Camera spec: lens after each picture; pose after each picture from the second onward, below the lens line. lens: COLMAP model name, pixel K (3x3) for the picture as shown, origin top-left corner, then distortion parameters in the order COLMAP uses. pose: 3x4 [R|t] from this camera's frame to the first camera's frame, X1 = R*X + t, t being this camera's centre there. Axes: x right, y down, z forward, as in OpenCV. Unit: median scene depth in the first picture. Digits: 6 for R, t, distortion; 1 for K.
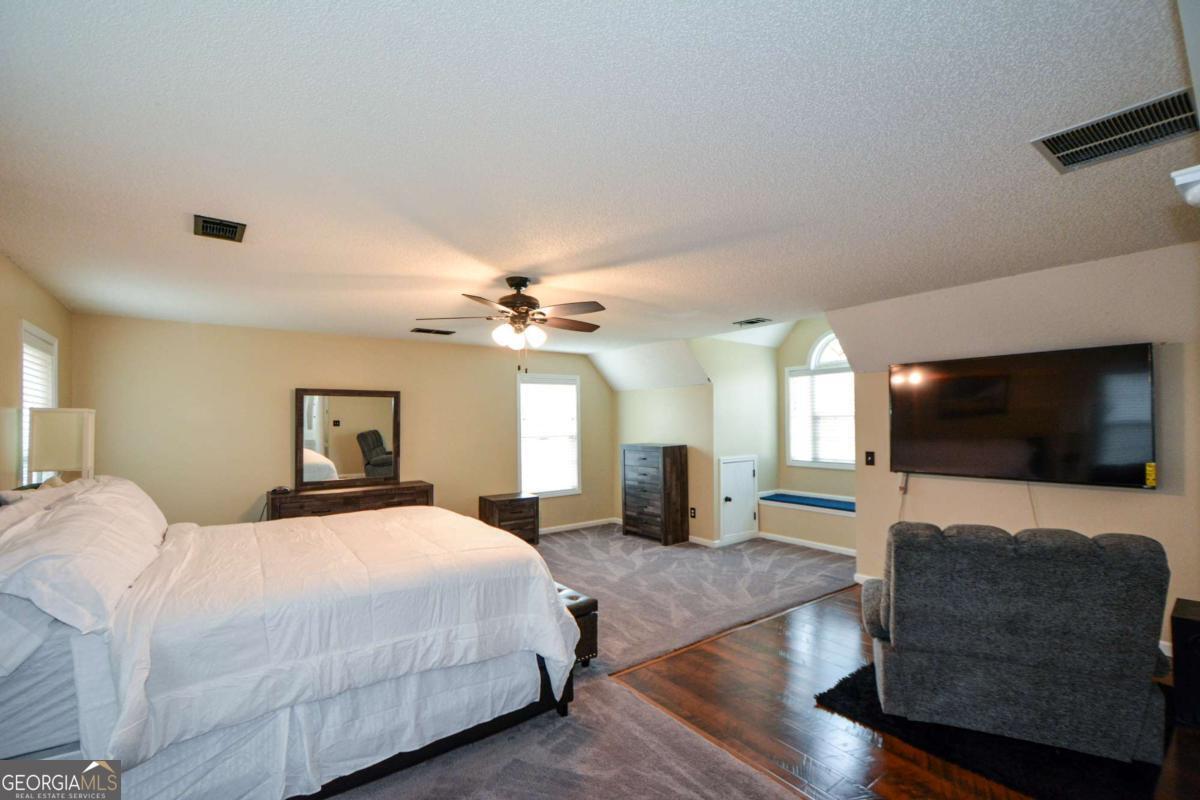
lens RADIAL K [[538.7, 0, 619.0], [0, 538.7, 420.8], [0, 0, 1]] dist [0.000677, -0.000357]
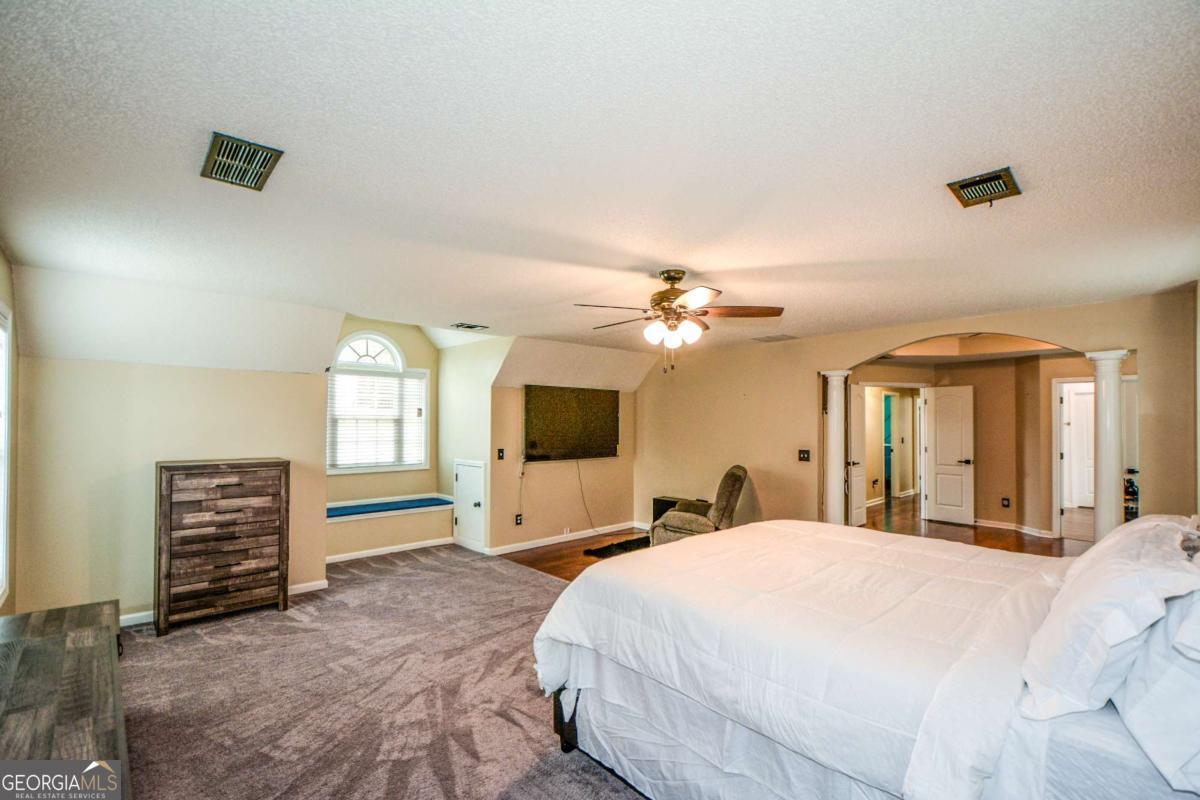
lens RADIAL K [[518.7, 0, 601.1], [0, 518.7, 416.1], [0, 0, 1]] dist [0.017407, -0.013205]
pose [[-0.109083, 0.022521, 0.993778, -0.631045], [-0.007063, 0.999701, -0.023430, 0.005404], [-0.994008, -0.009575, -0.108891, 0.717354]]
